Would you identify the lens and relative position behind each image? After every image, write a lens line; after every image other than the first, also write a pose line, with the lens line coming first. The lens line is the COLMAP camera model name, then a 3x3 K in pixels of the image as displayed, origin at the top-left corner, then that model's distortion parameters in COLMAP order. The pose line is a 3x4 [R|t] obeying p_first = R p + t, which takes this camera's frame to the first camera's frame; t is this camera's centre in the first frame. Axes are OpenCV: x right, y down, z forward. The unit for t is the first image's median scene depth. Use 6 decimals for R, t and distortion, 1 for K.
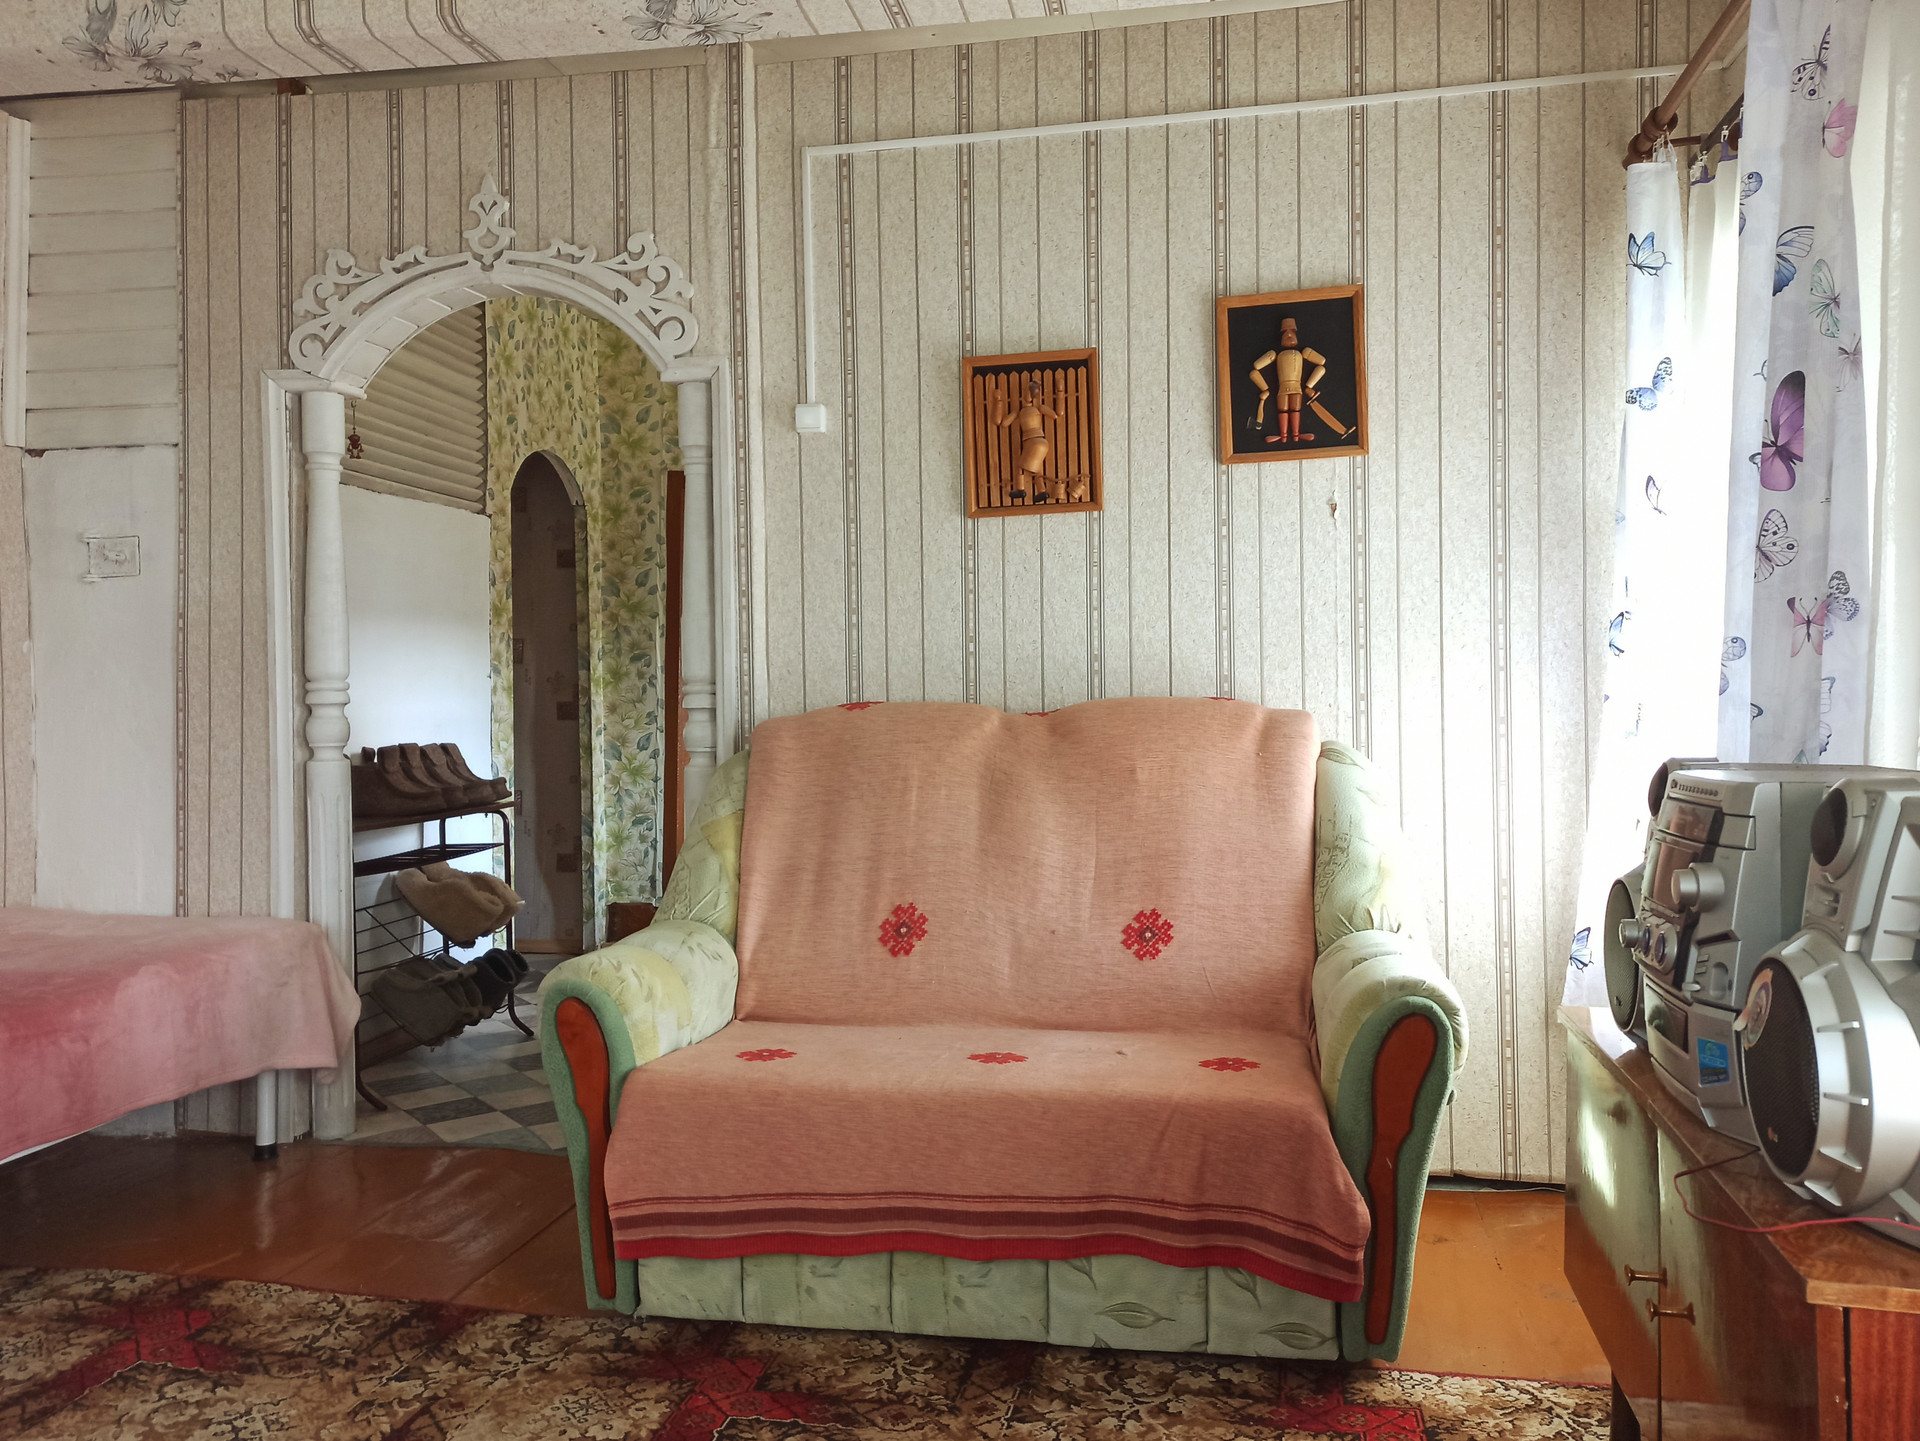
lens RADIAL K [[1451.8, 0, 962.5], [0, 1451.8, 718.0], [0, 0, 1]] dist [0.022043, -0.020334]
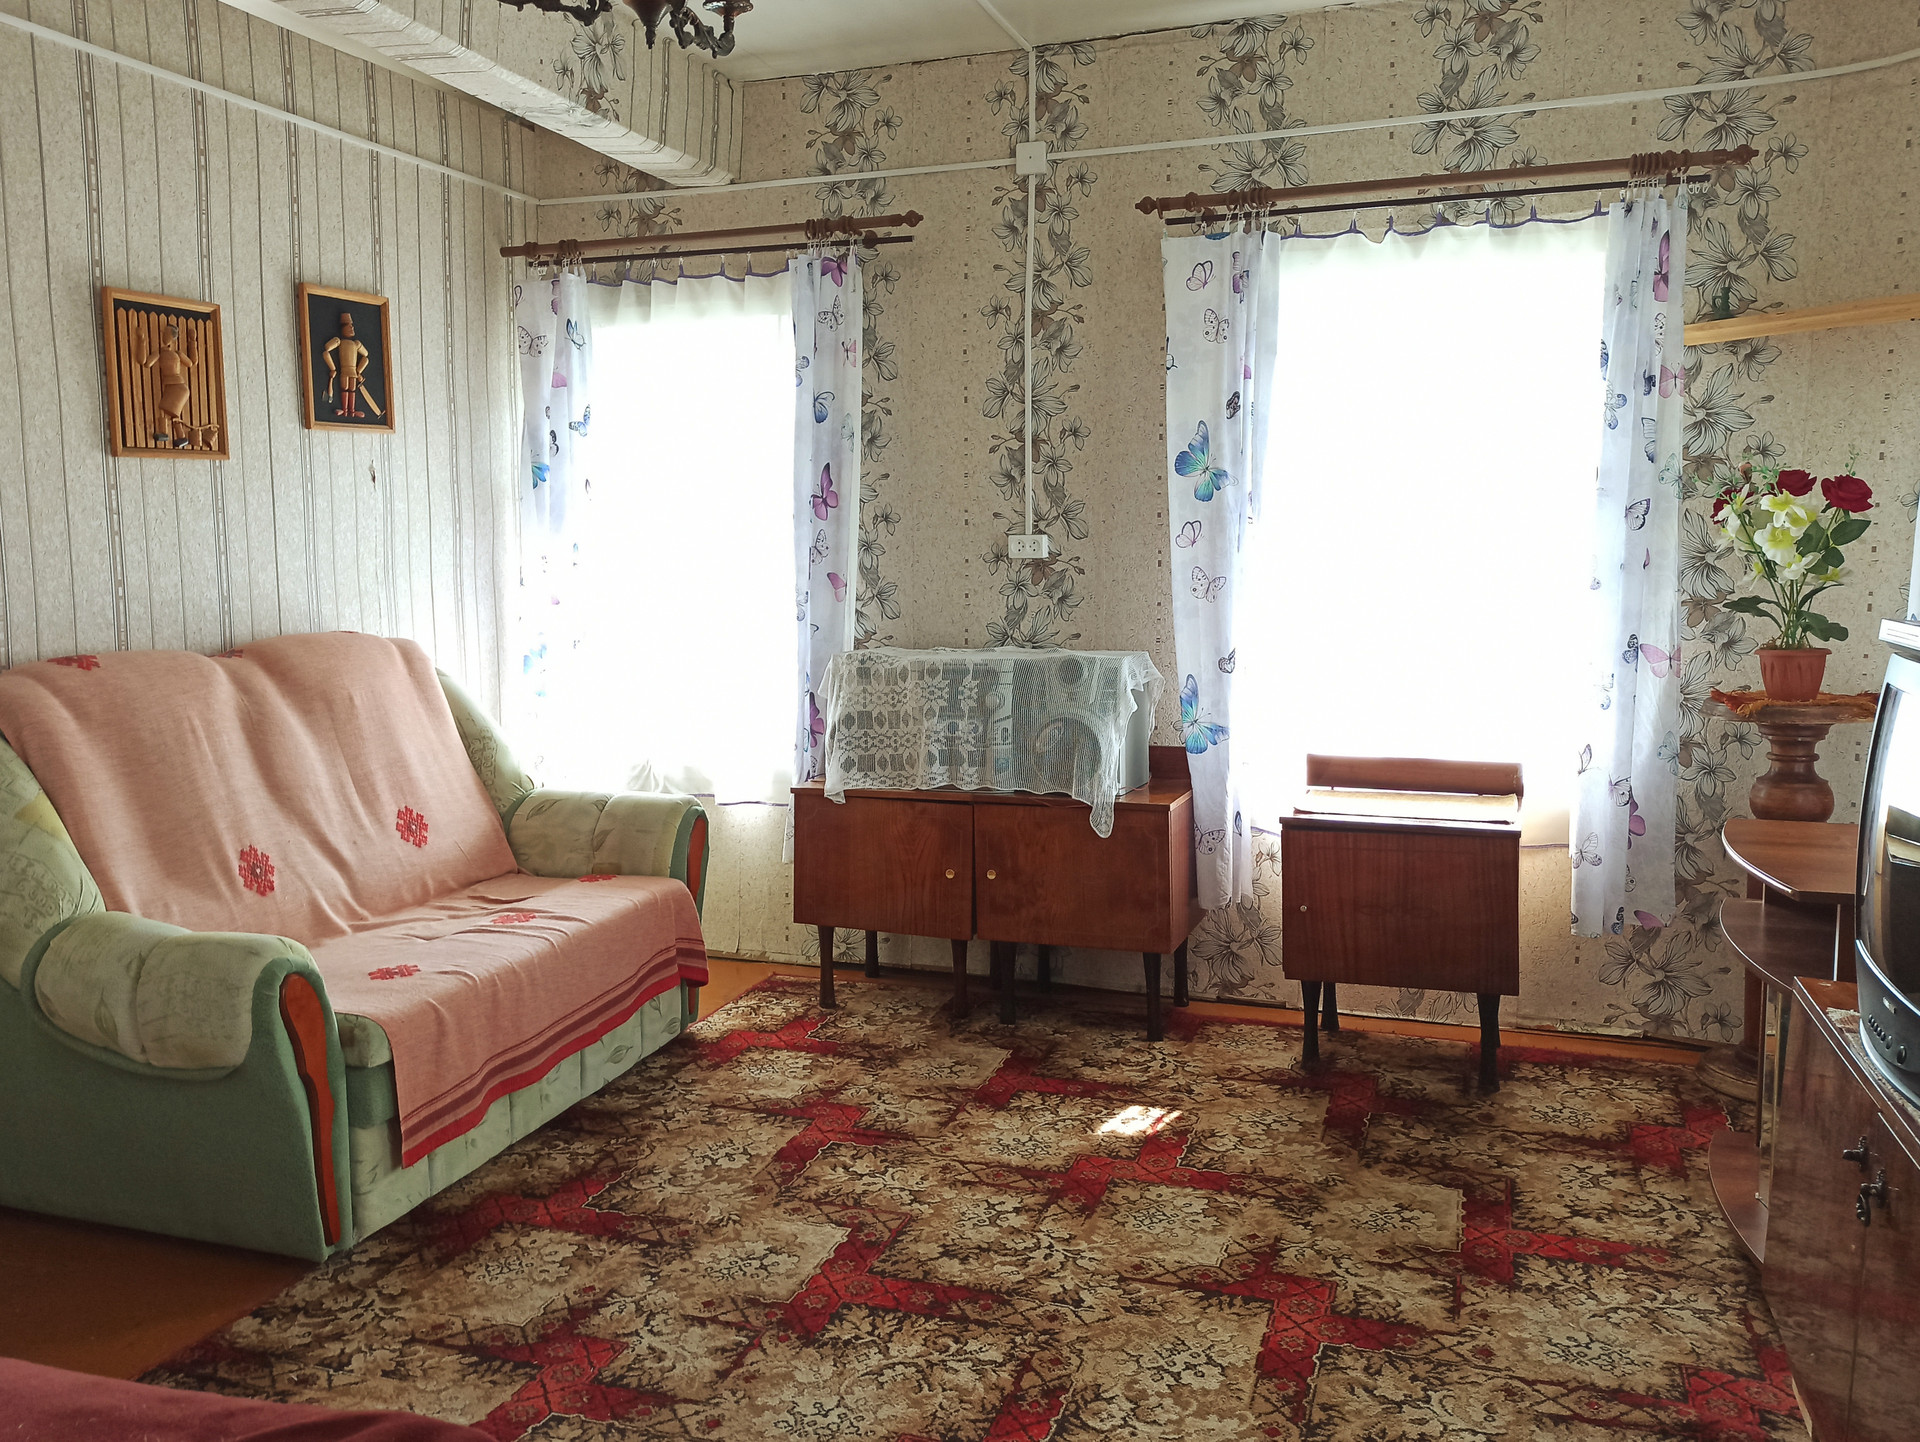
lens RADIAL K [[1451.8, 0, 956.8], [0, 1451.8, 713.4], [0, 0, 1]] dist [0.022043, -0.020334]
pose [[0.146276, -0.106954, 0.983445, -0.904480], [0.022922, 0.994238, 0.104718, -0.058739], [-0.988978, 0.007225, 0.147885, 0.317099]]
